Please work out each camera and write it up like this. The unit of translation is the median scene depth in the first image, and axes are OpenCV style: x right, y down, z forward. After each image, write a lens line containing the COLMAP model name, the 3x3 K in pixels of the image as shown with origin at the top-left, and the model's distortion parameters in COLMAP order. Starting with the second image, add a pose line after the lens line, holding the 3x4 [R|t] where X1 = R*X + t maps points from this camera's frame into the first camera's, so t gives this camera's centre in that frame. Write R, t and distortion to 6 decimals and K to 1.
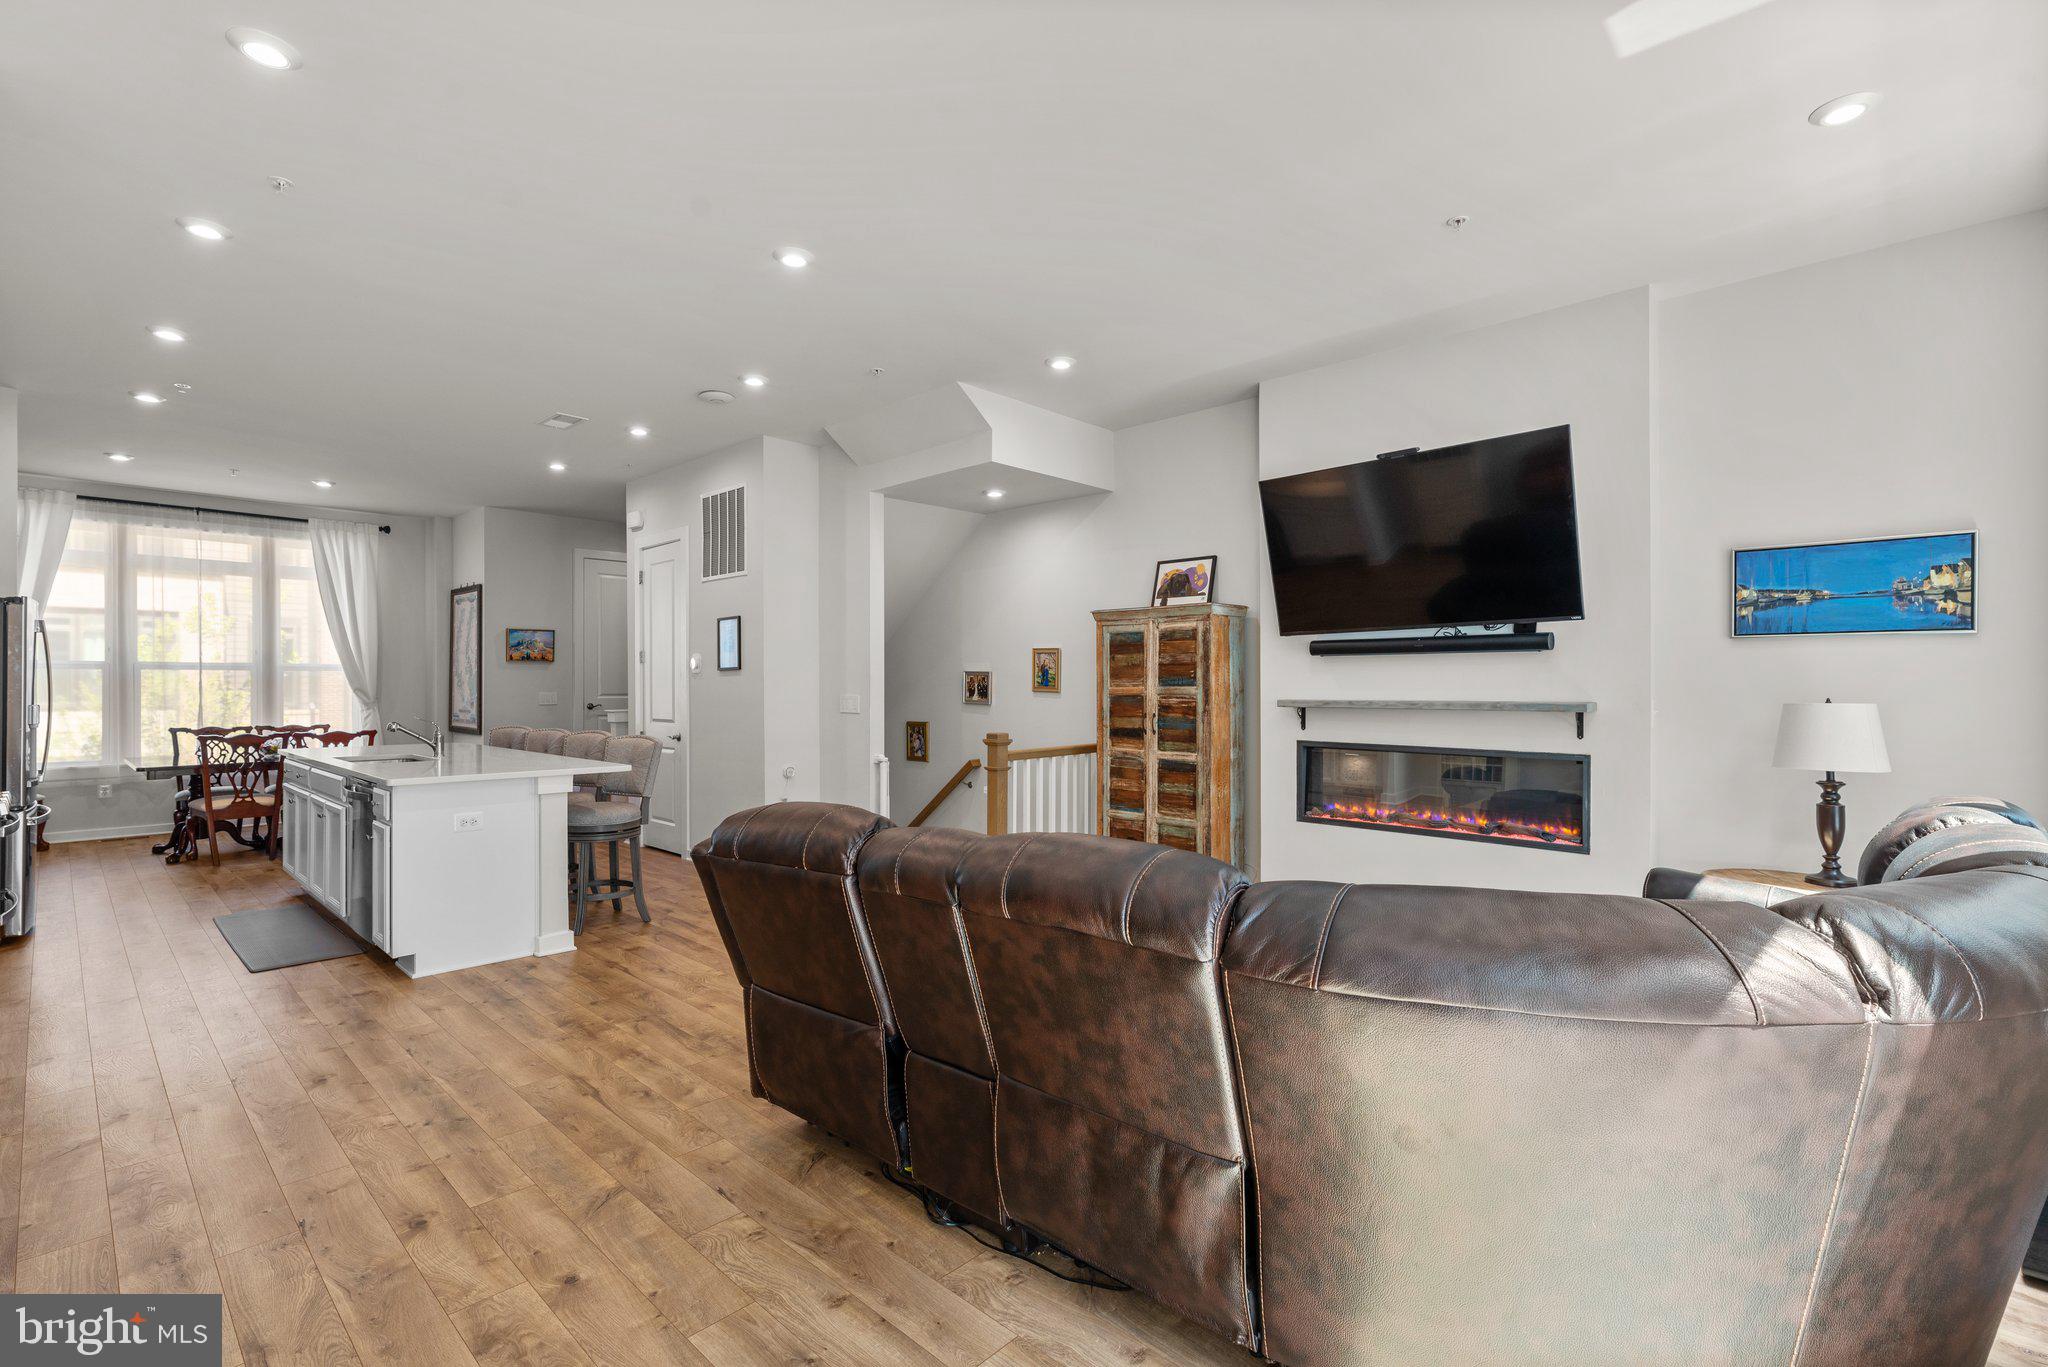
lens RADIAL K [[920.7, 0, 1035.9], [0, 920.7, 685.8], [0, 0, 1]] dist [0.003534, -0.000061]
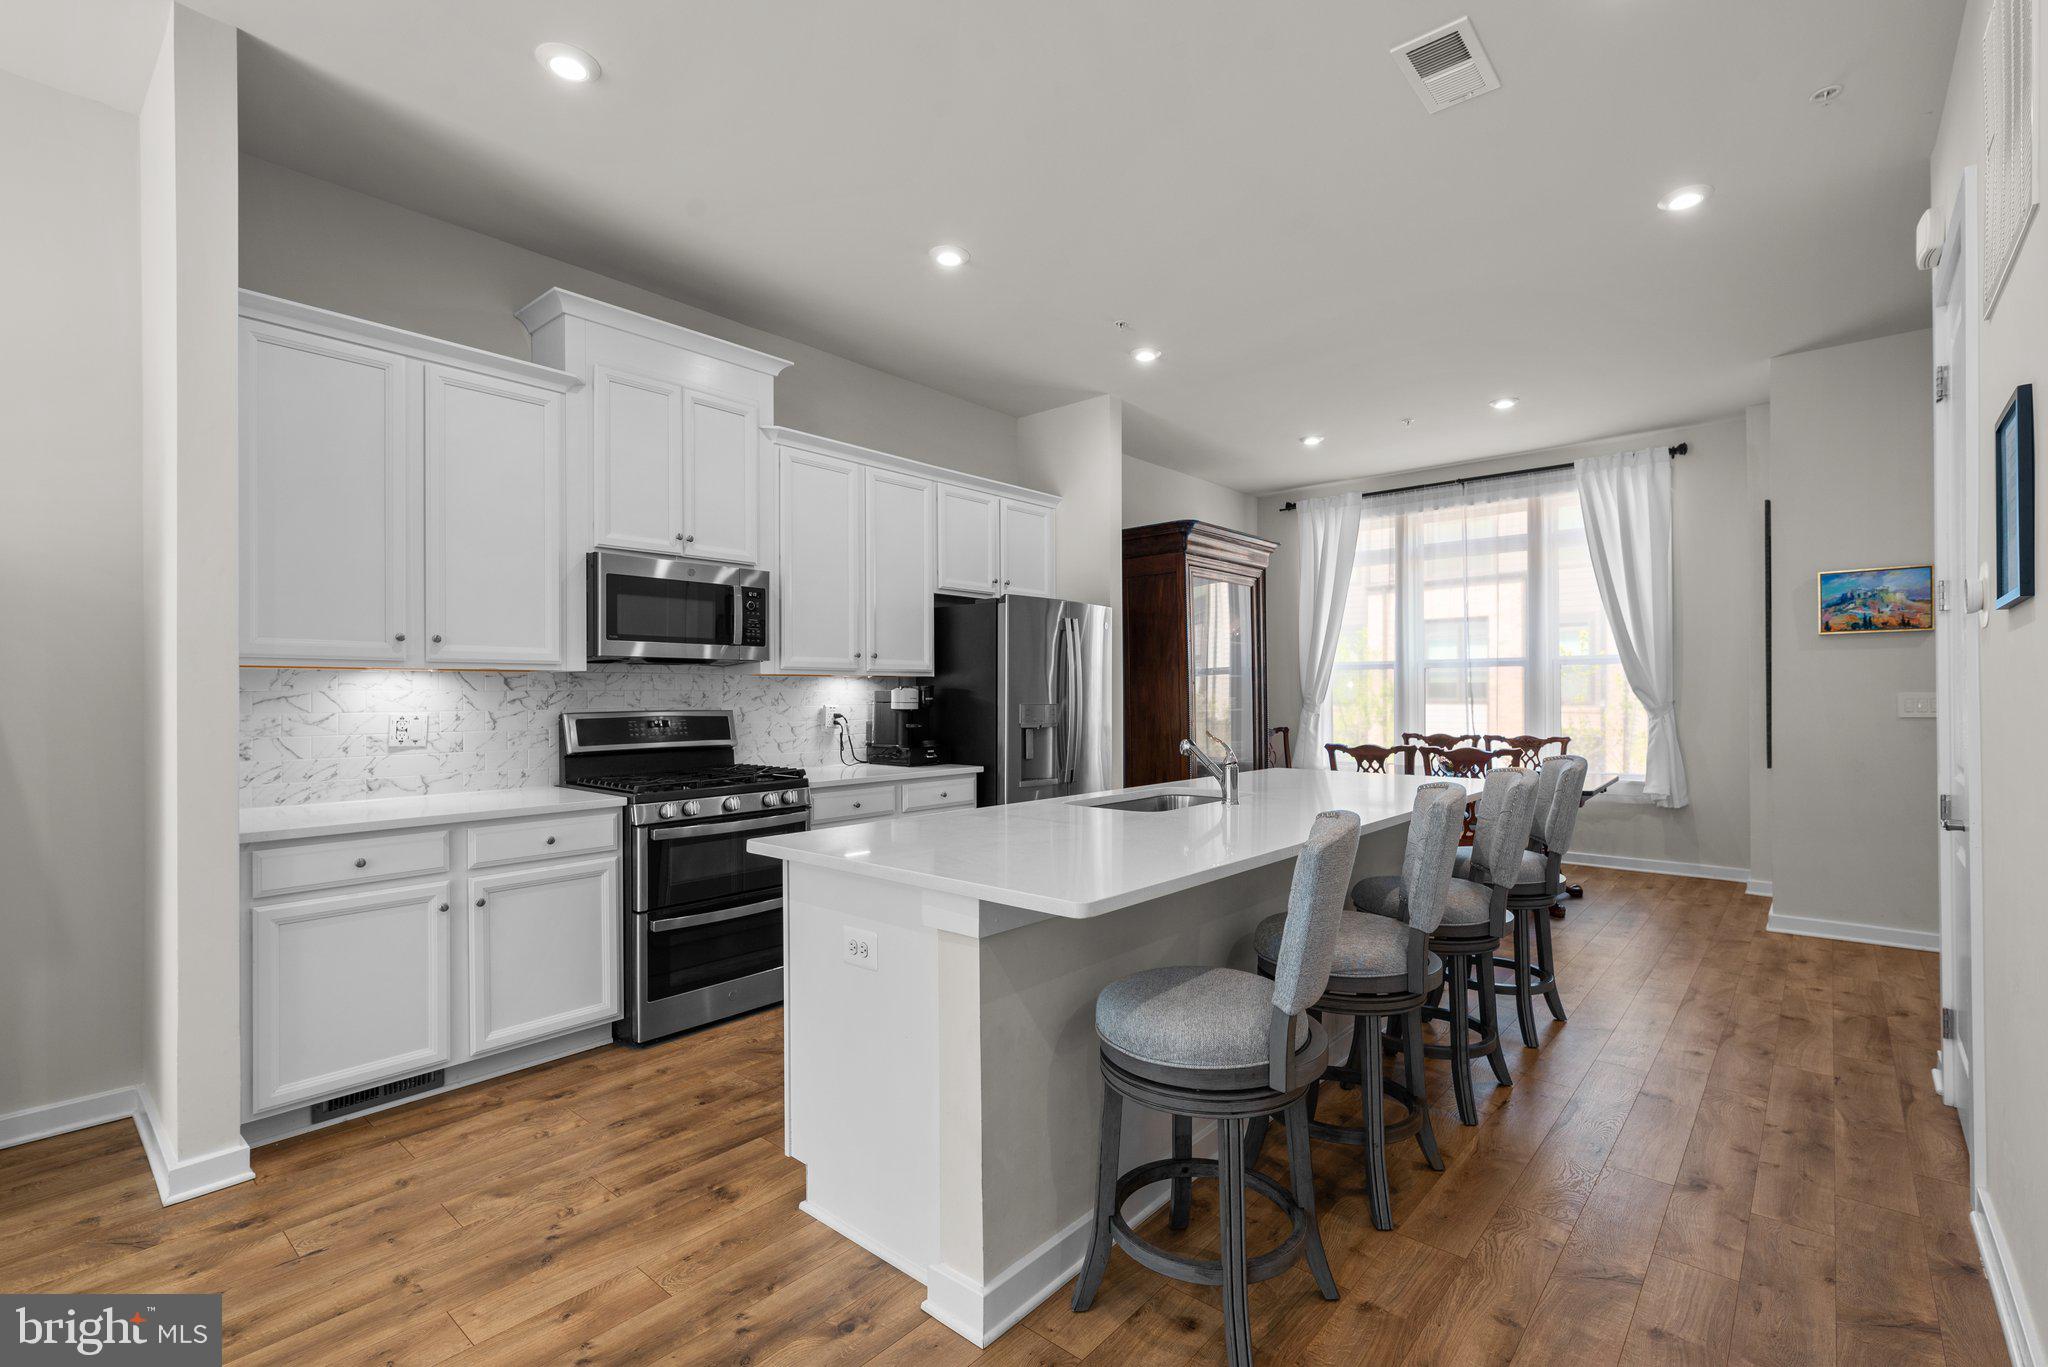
lens RADIAL K [[920.7, 0, 1026.2], [0, 920.7, 688.8], [0, 0, 1]] dist [0.003534, -0.000061]
pose [[0.035910, -0.005678, -0.999339, -0.075349], [0.004853, 0.999973, -0.005508, 0.007239], [0.999343, -0.004652, 0.035936, 0.694898]]
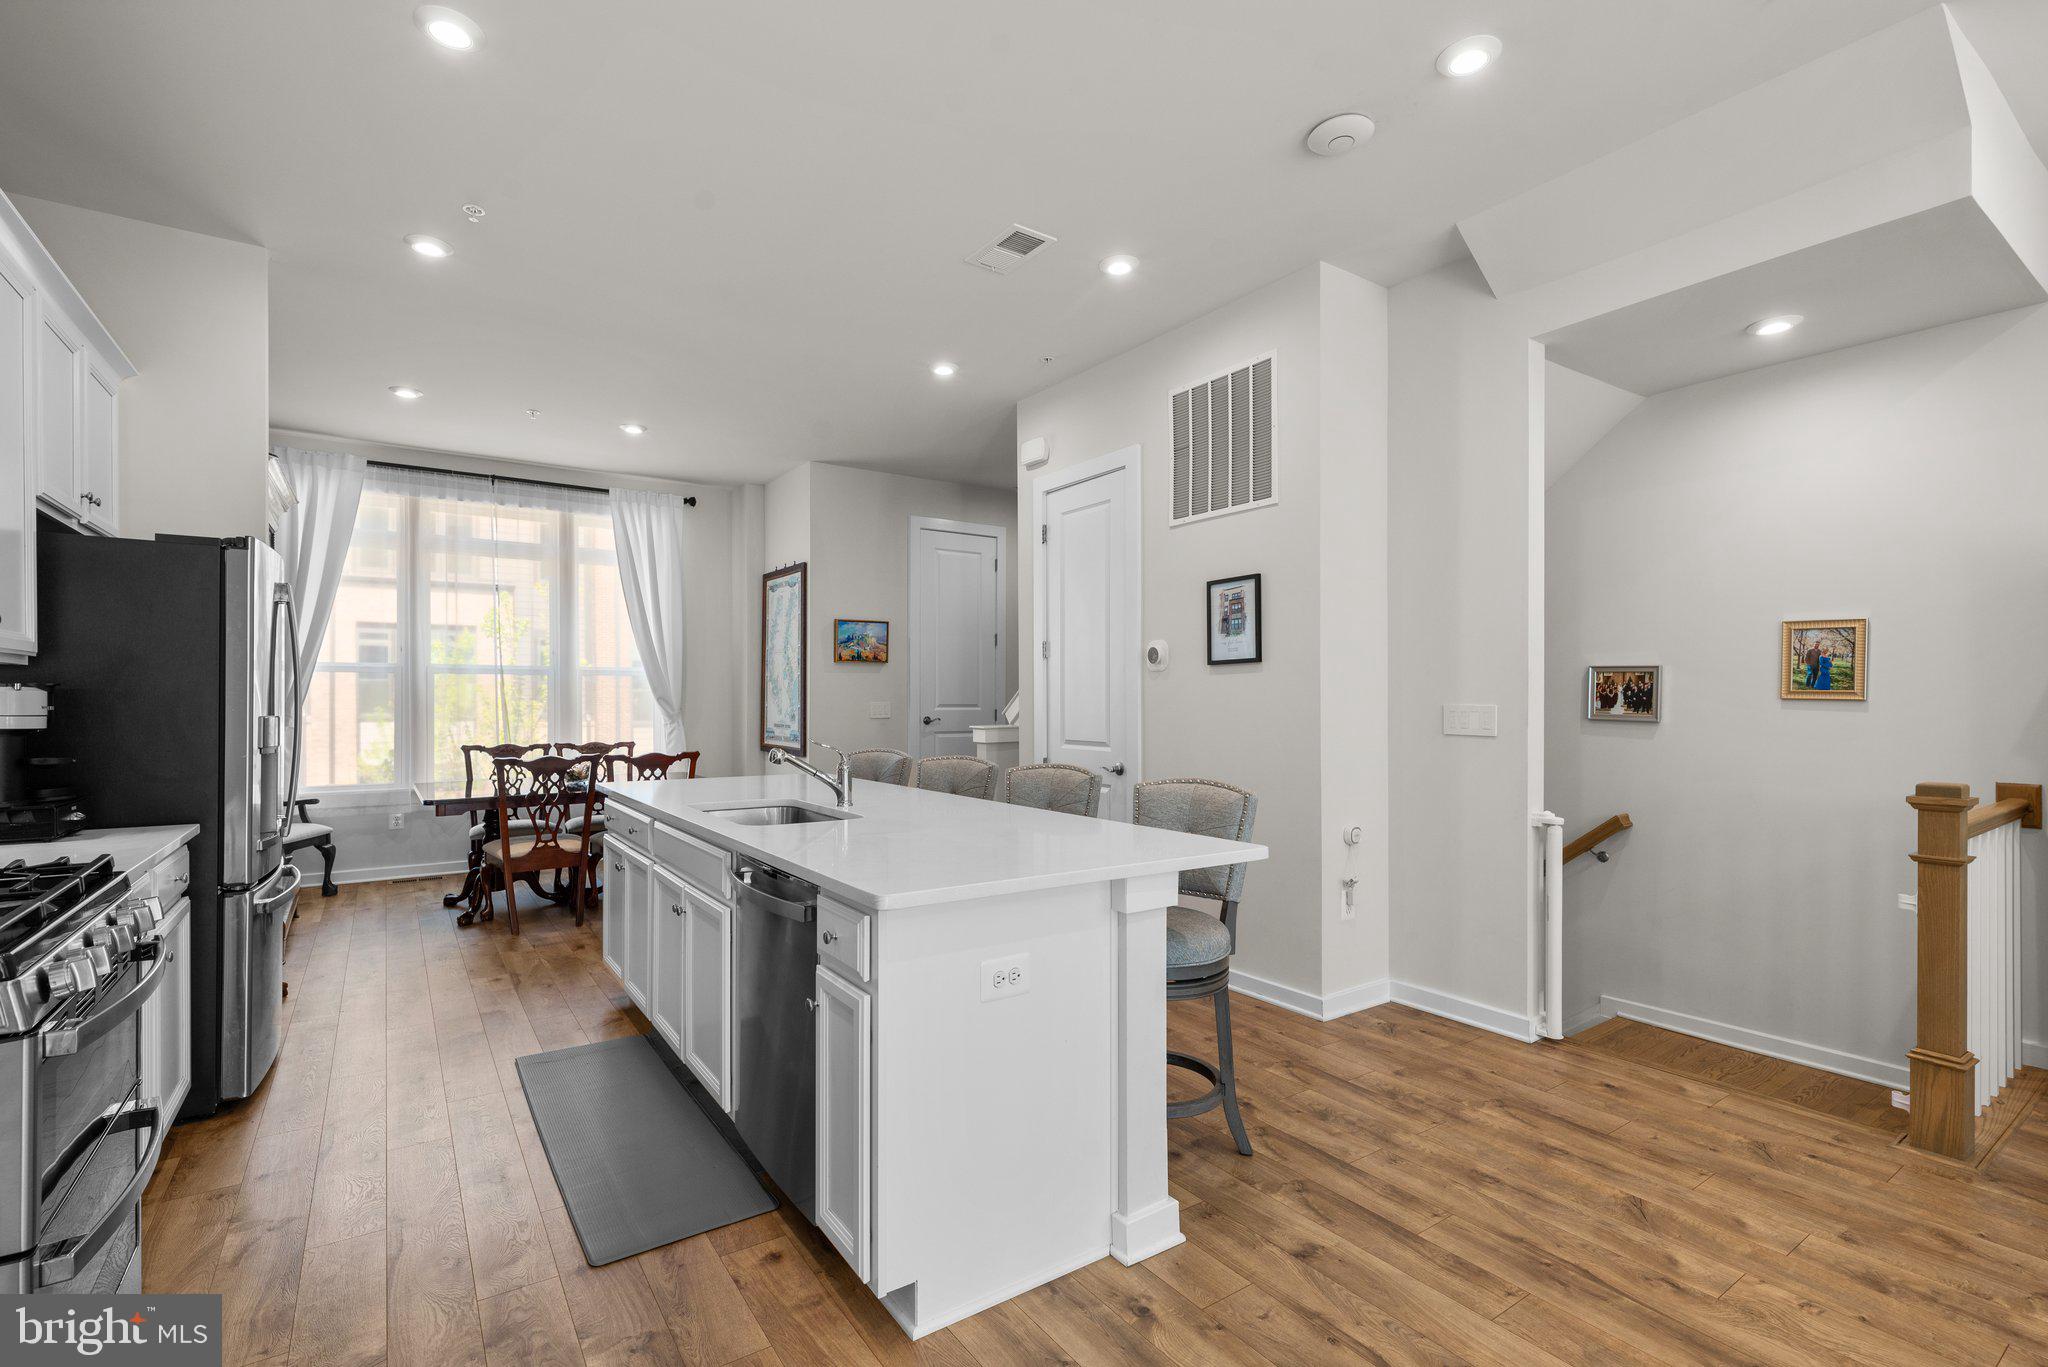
lens RADIAL K [[920.7, 0, 1039.6], [0, 920.7, 705.4], [0, 0, 1]] dist [0.003534, -0.000061]
pose [[0.979530, 0.002310, -0.201287, -0.329785], [-0.001311, 0.999986, 0.005100, 0.007714], [0.201296, -0.004732, 0.979519, 0.364079]]
